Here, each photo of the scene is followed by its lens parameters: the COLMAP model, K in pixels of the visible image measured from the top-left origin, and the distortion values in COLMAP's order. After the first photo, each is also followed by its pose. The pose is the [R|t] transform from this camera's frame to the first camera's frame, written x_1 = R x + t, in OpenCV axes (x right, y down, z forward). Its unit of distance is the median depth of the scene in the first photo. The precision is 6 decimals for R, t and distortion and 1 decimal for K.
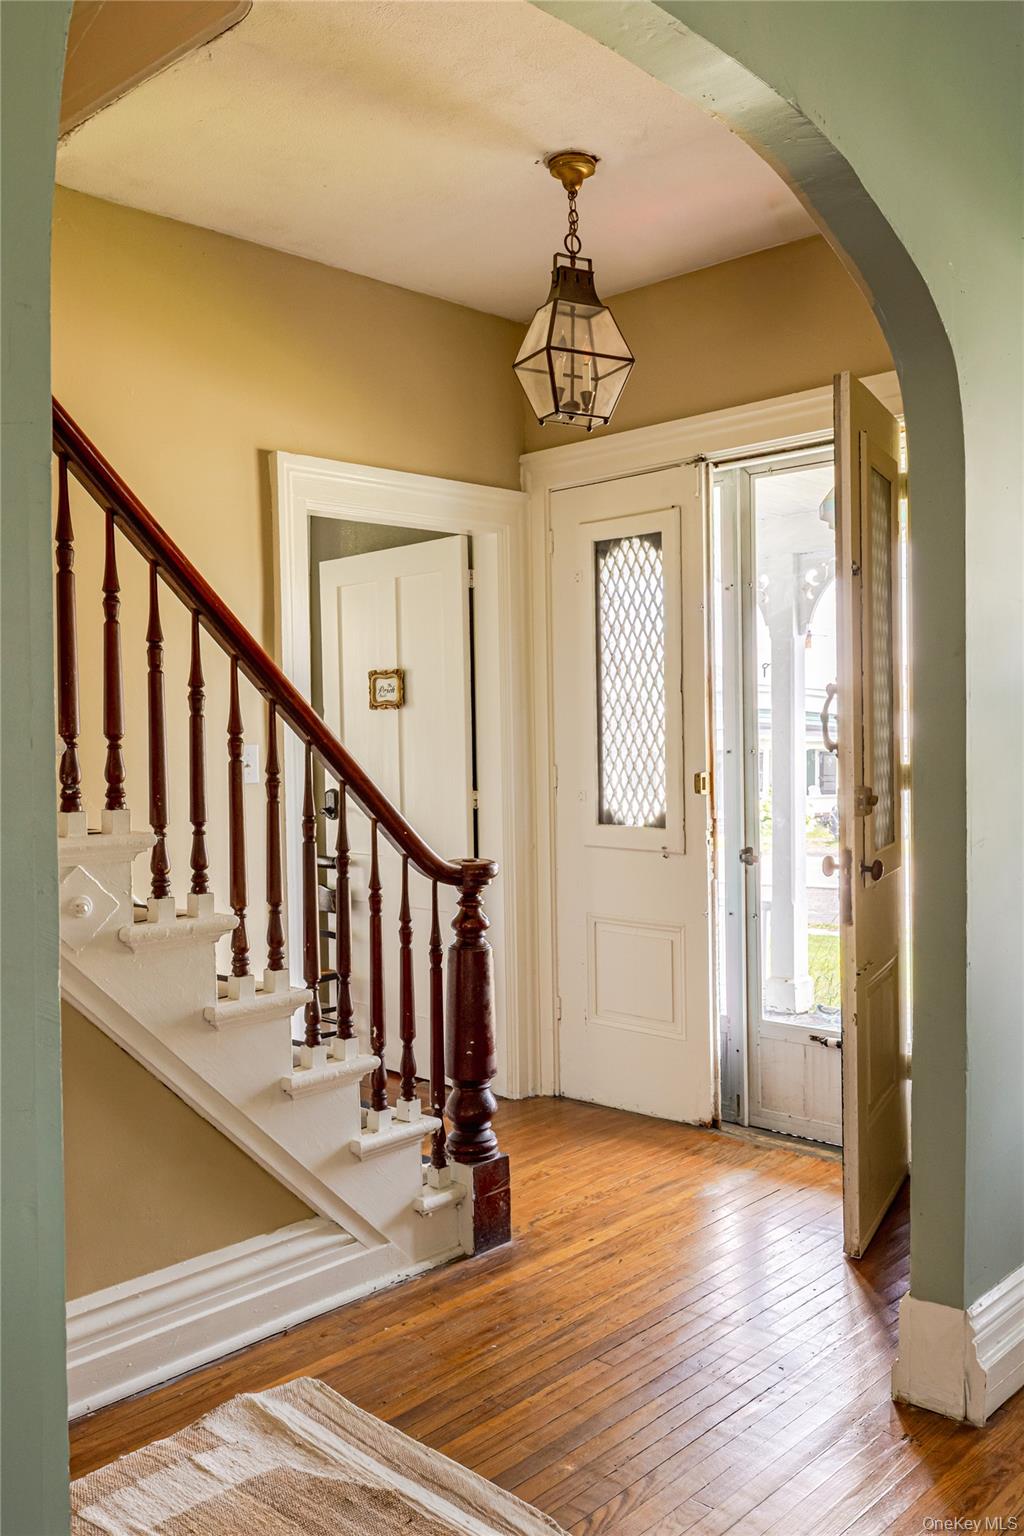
lens RADIAL K [[1308.2, 0, 517.8], [0, 1308.2, 776.0], [0, 0, 1]] dist [-0.006242, -0.016845]
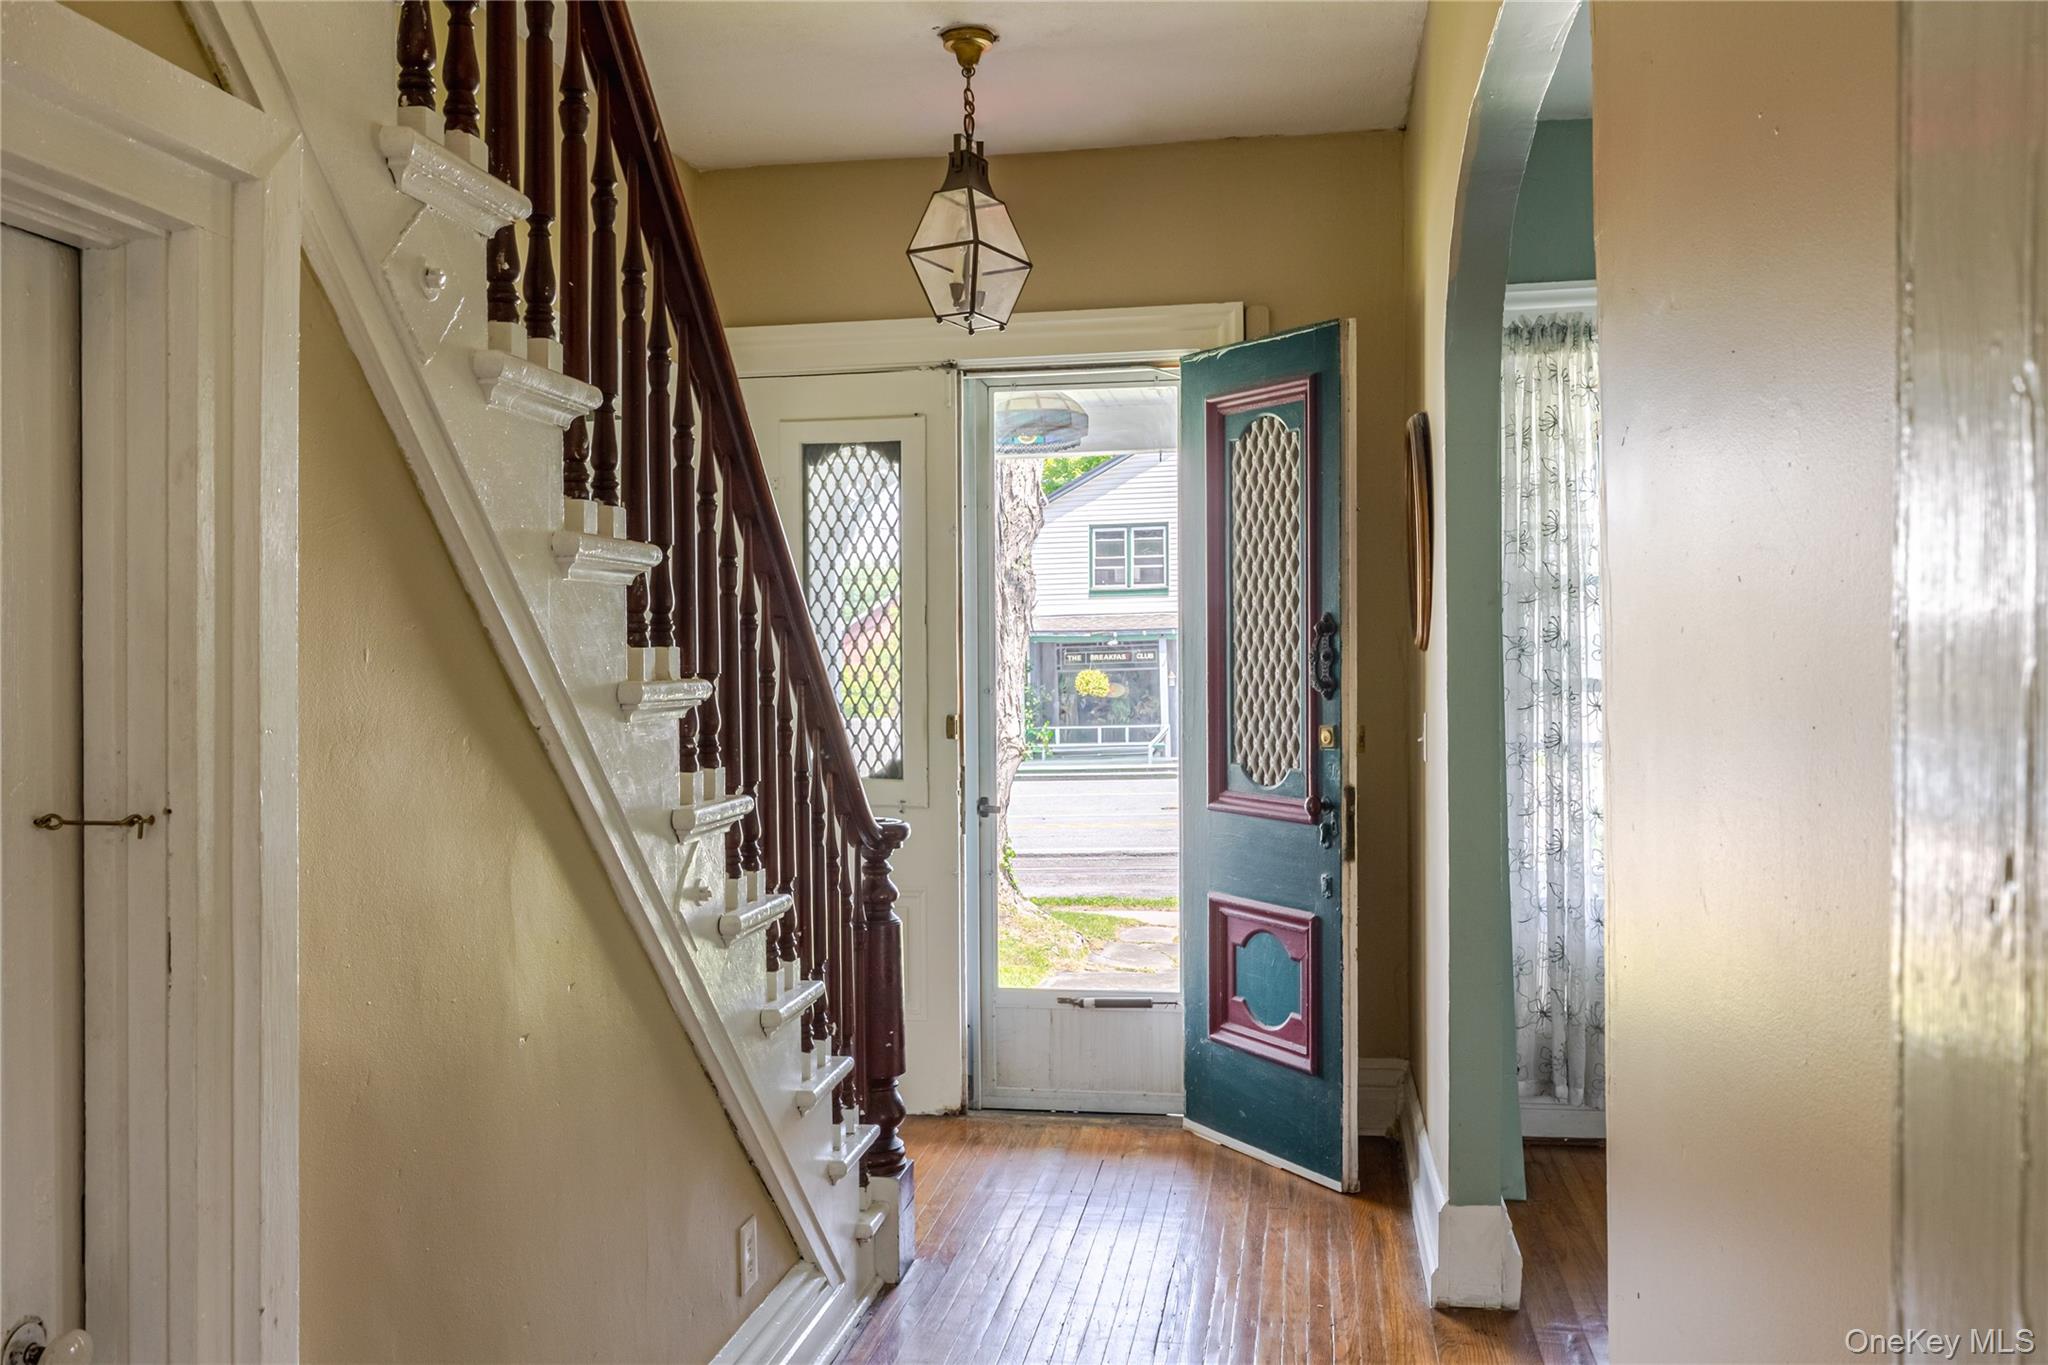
lens RADIAL K [[1628.6, 0, 1025.6], [0, 1628.6, 671.8], [0, 0, 1]] dist [-0.028100, -0.007092]
pose [[0.834844, 0.004032, 0.550472, -0.534700], [0.011967, 0.999604, -0.025471, -0.003902], [-0.550357, 0.027852, 0.834465, 0.058196]]
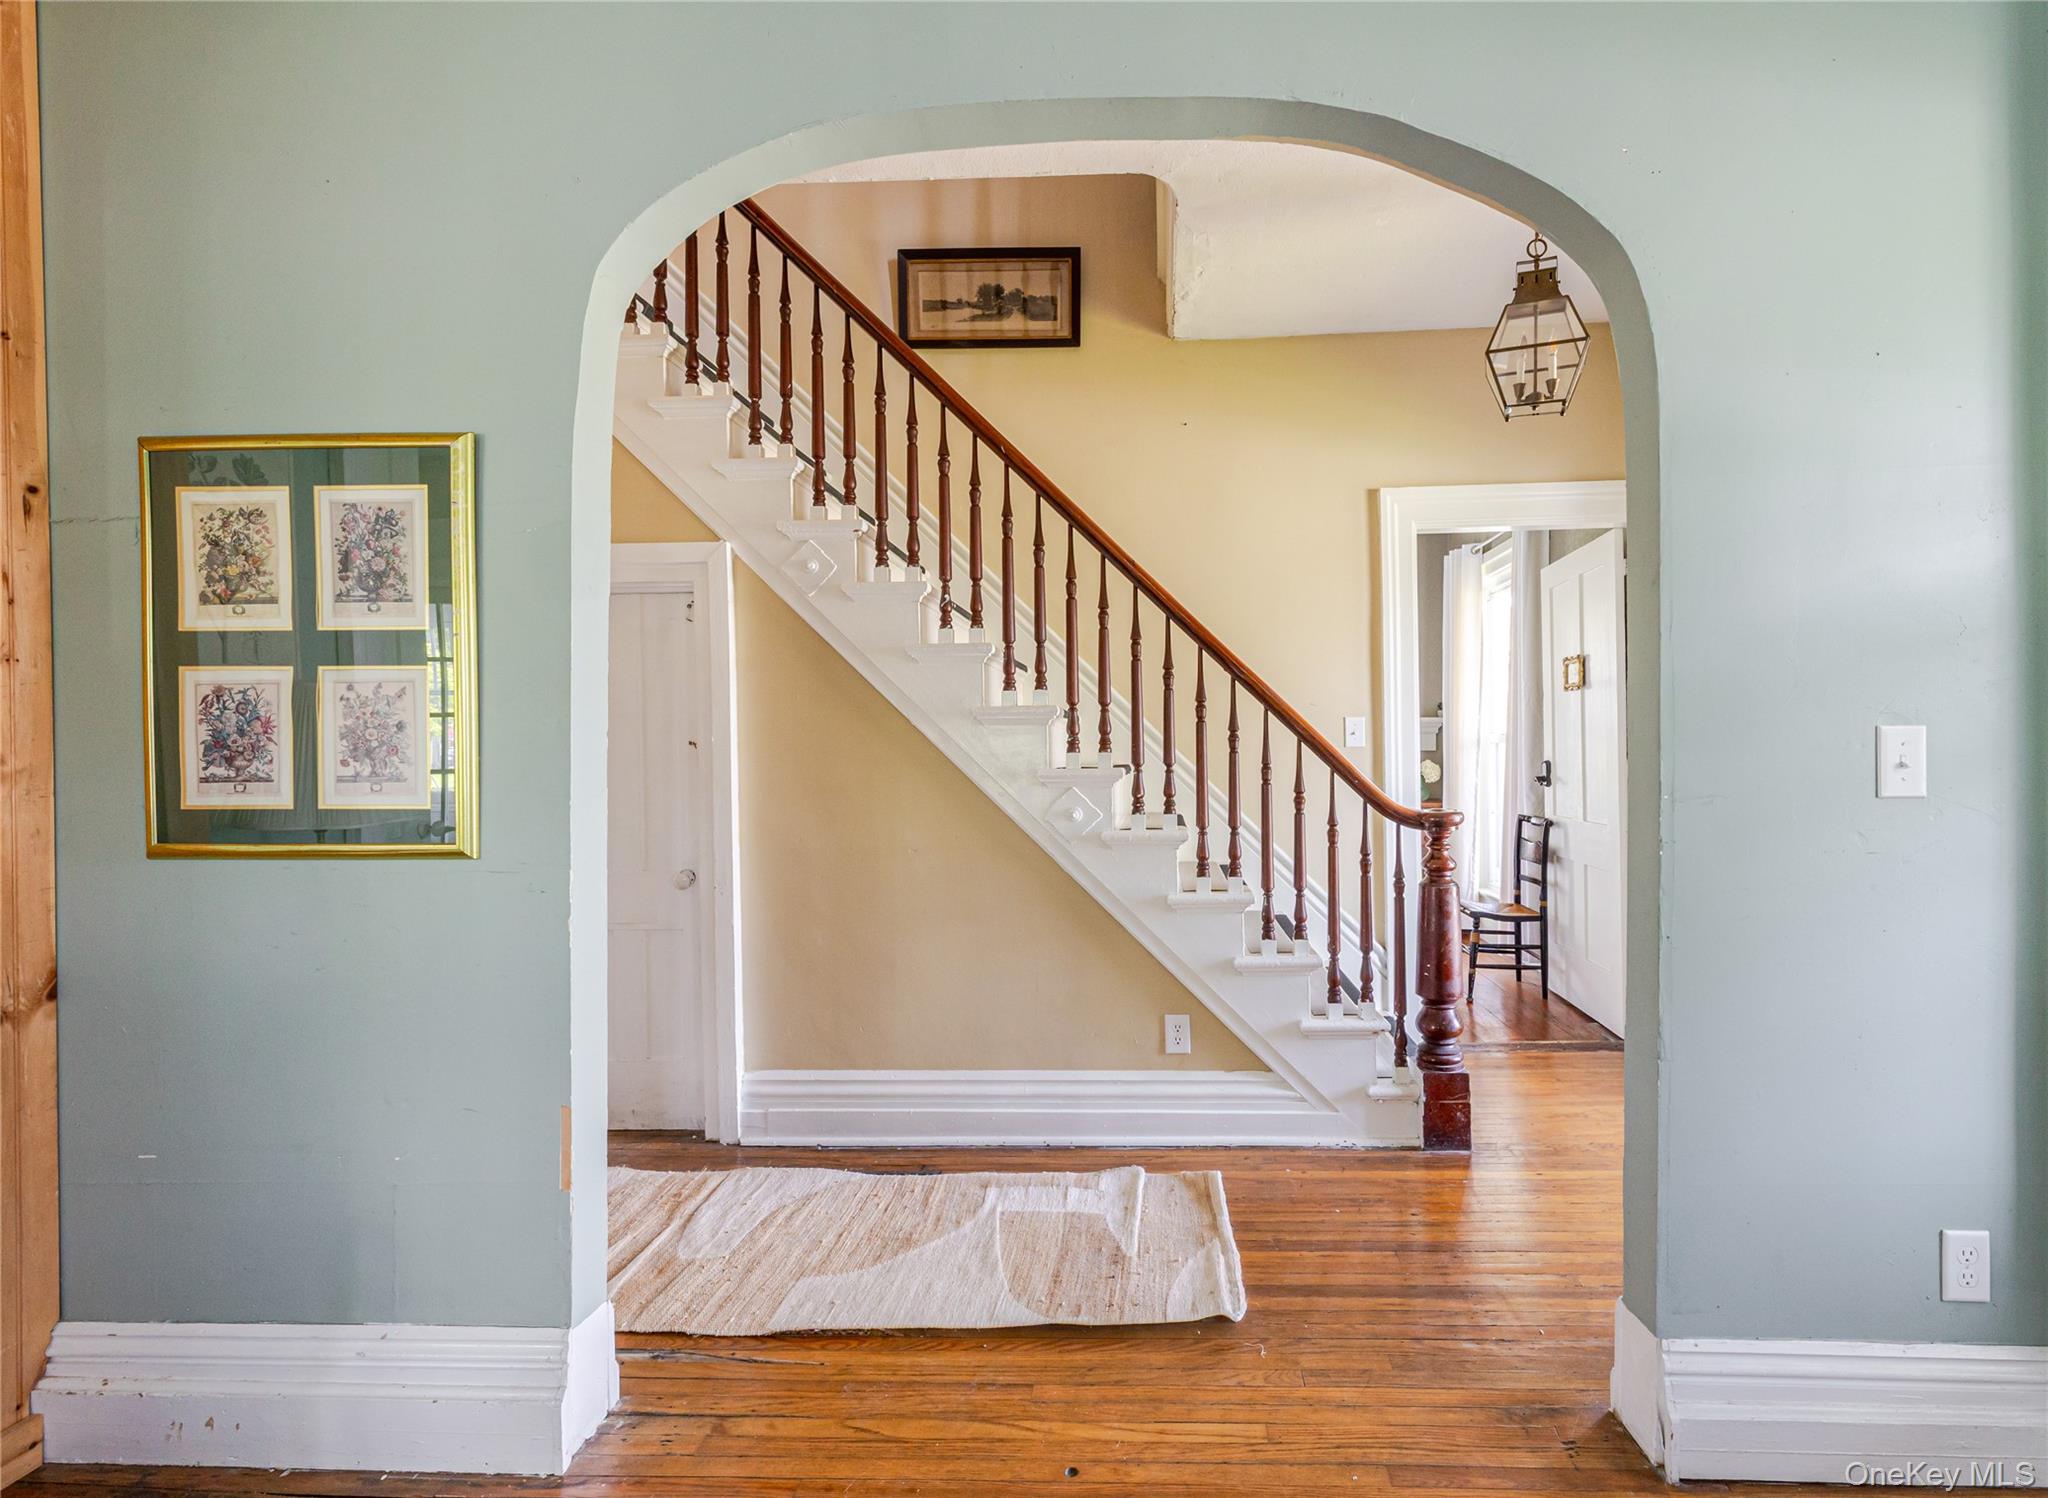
lens RADIAL K [[980.7, 0, 1128.7], [0, 980.7, 747.2], [0, 0, 1]] dist [0.000347, -0.000258]
pose [[0.652278, 0.006468, -0.757952, 0.439310], [-0.022207, 0.999697, -0.010580, 0.023938], [0.757654, 0.023733, 0.652224, 0.218595]]
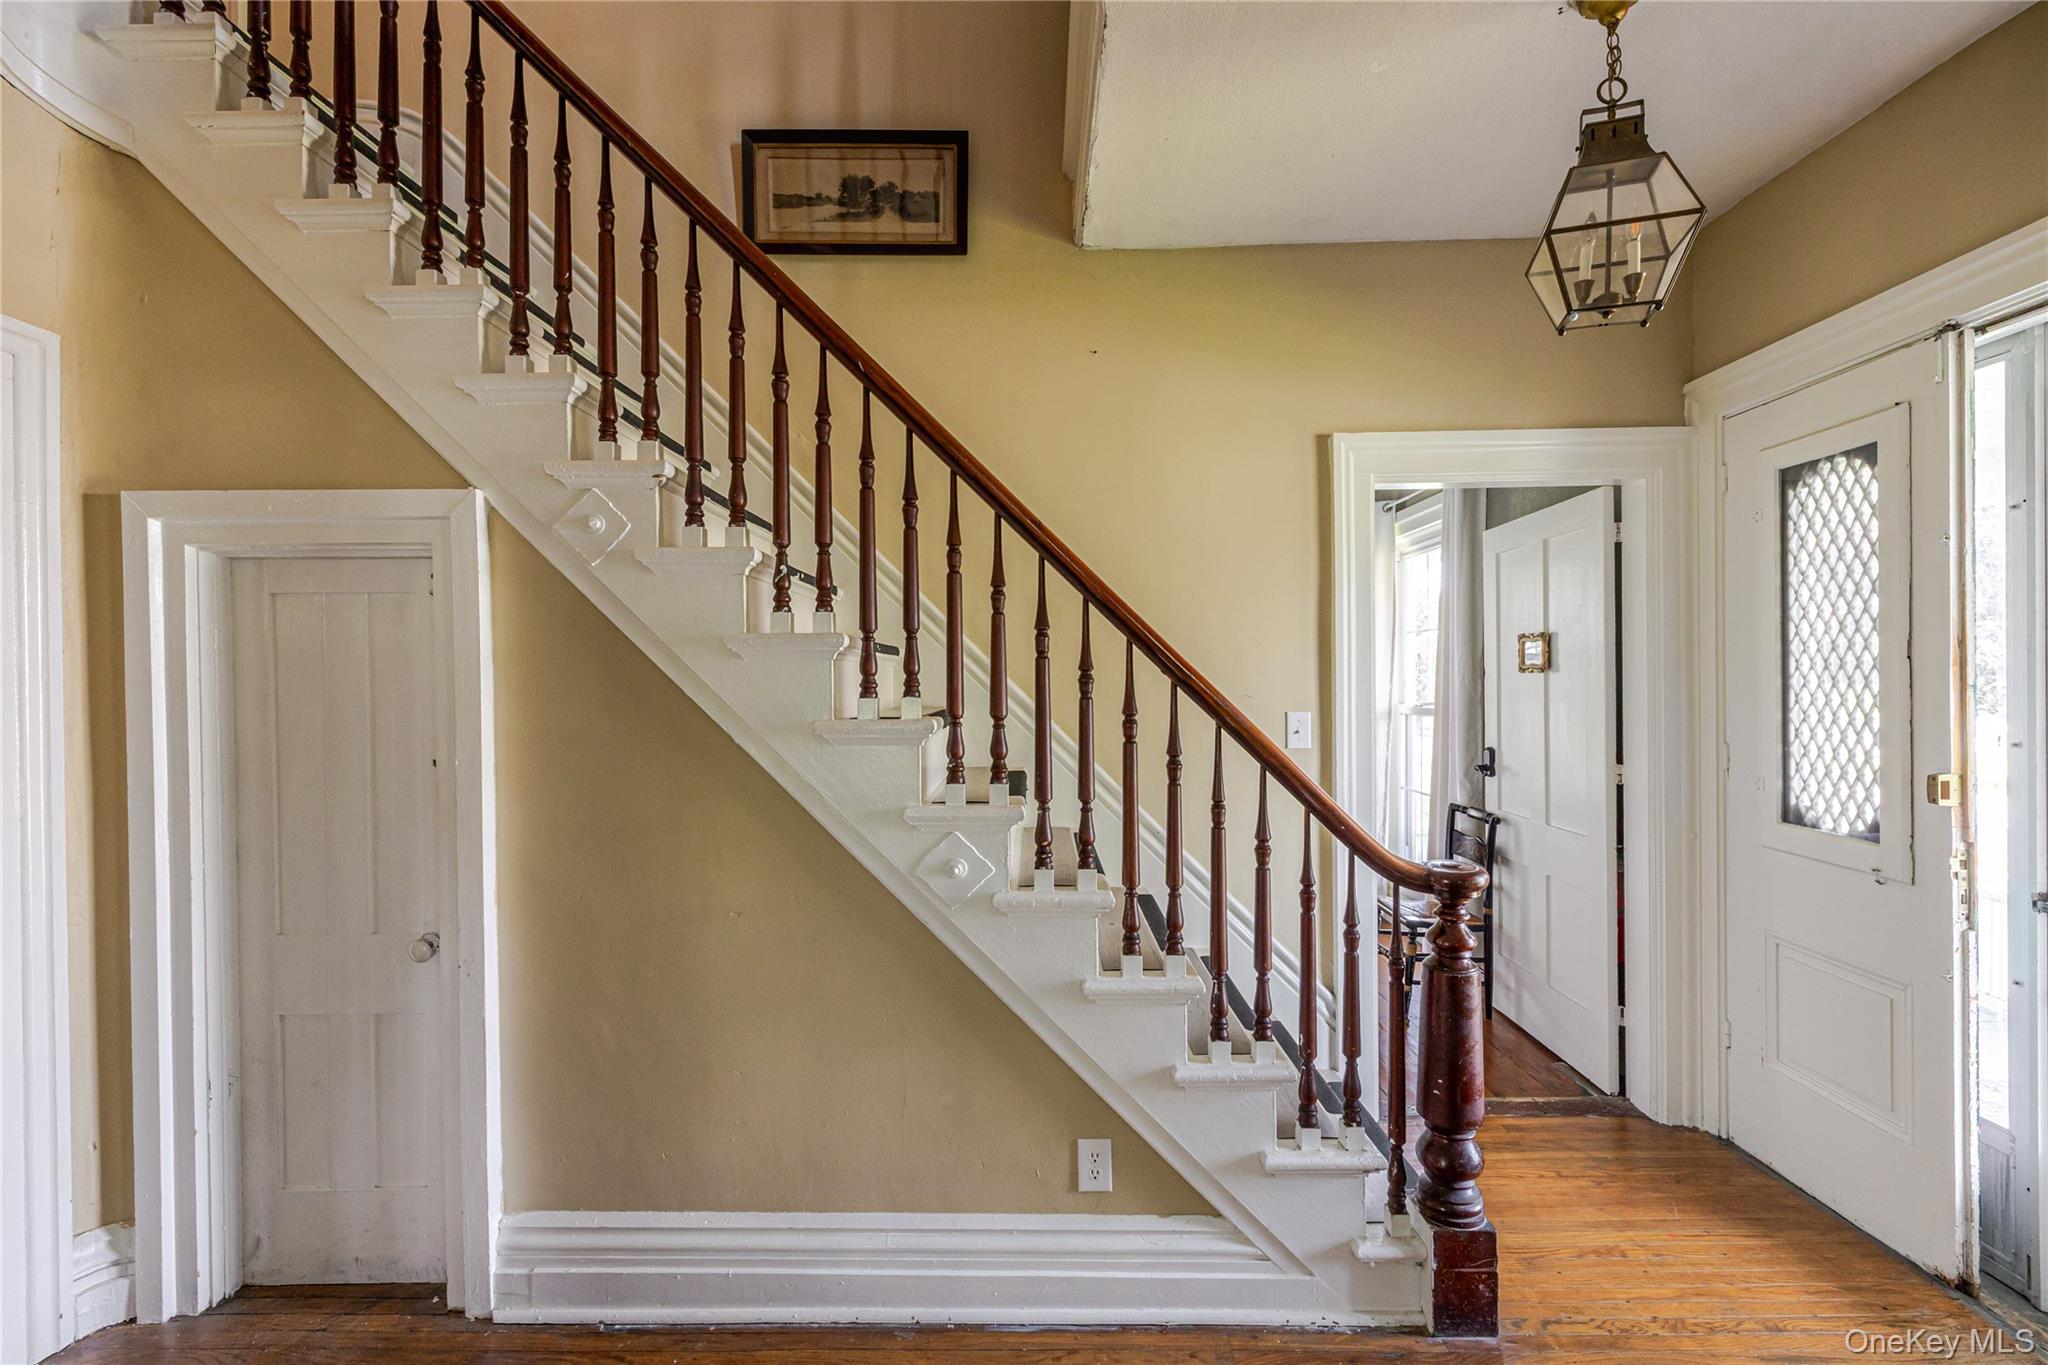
lens RADIAL K [[867.3, 0, 1027.4], [0, 867.3, 679.5], [0, 0, 1]] dist [0.000348, -0.000498]
pose [[0.669782, 0.013818, -0.742429, 0.195172], [-0.029015, 0.999550, -0.007572, -0.044109], [0.741991, 0.026613, 0.669882, 0.405448]]
